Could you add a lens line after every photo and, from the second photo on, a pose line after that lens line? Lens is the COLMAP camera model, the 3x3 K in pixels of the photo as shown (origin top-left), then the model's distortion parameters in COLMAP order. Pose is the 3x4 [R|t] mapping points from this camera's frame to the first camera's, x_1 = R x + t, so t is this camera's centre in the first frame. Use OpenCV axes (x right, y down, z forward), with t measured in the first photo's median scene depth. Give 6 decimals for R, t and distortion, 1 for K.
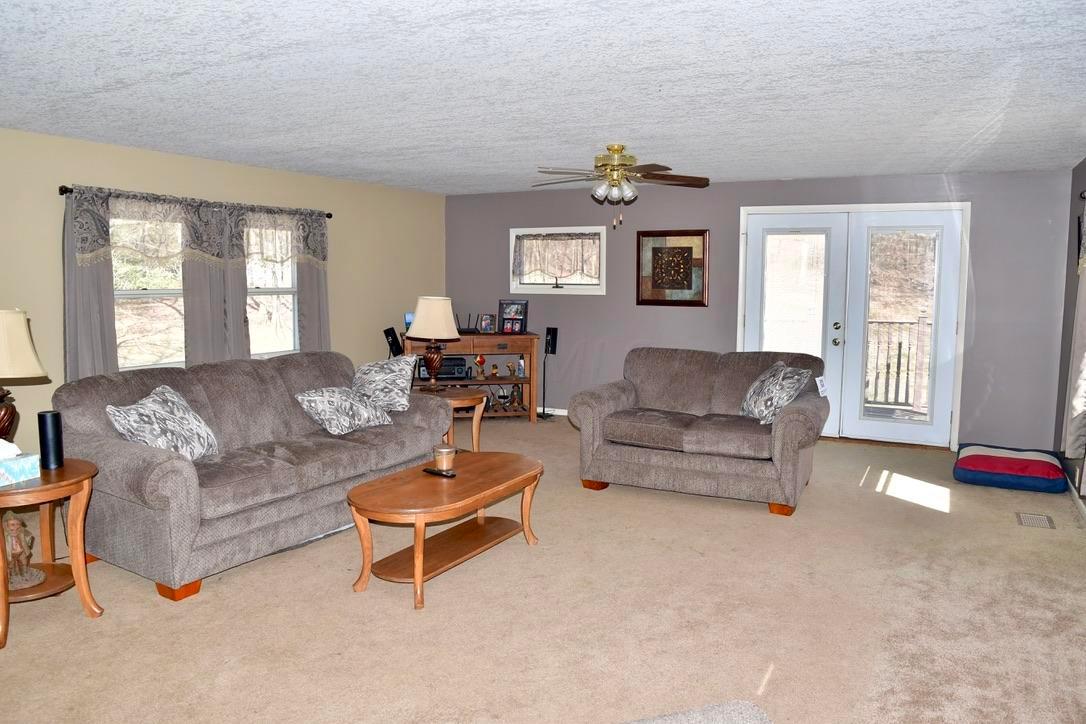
lens RADIAL K [[781.1, 0, 509.8], [0, 781.1, 359.5], [0, 0, 1]] dist [-0.109616, 0.058443]
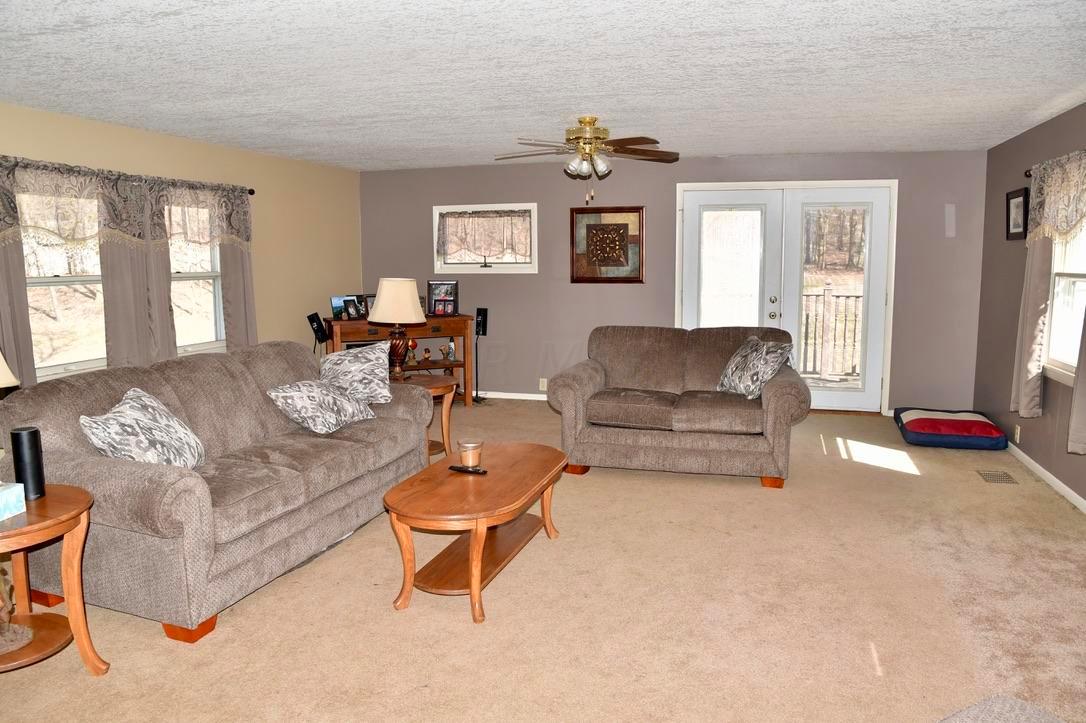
lens RADIAL K [[781.1, 0, 534.9], [0, 781.1, 361.1], [0, 0, 1]] dist [-0.109616, 0.058443]
pose [[0.979064, -0.038297, 0.199916, -0.138441], [0.032724, 0.998980, 0.031108, -0.005935], [-0.200904, -0.023915, 0.979319, 0.065125]]
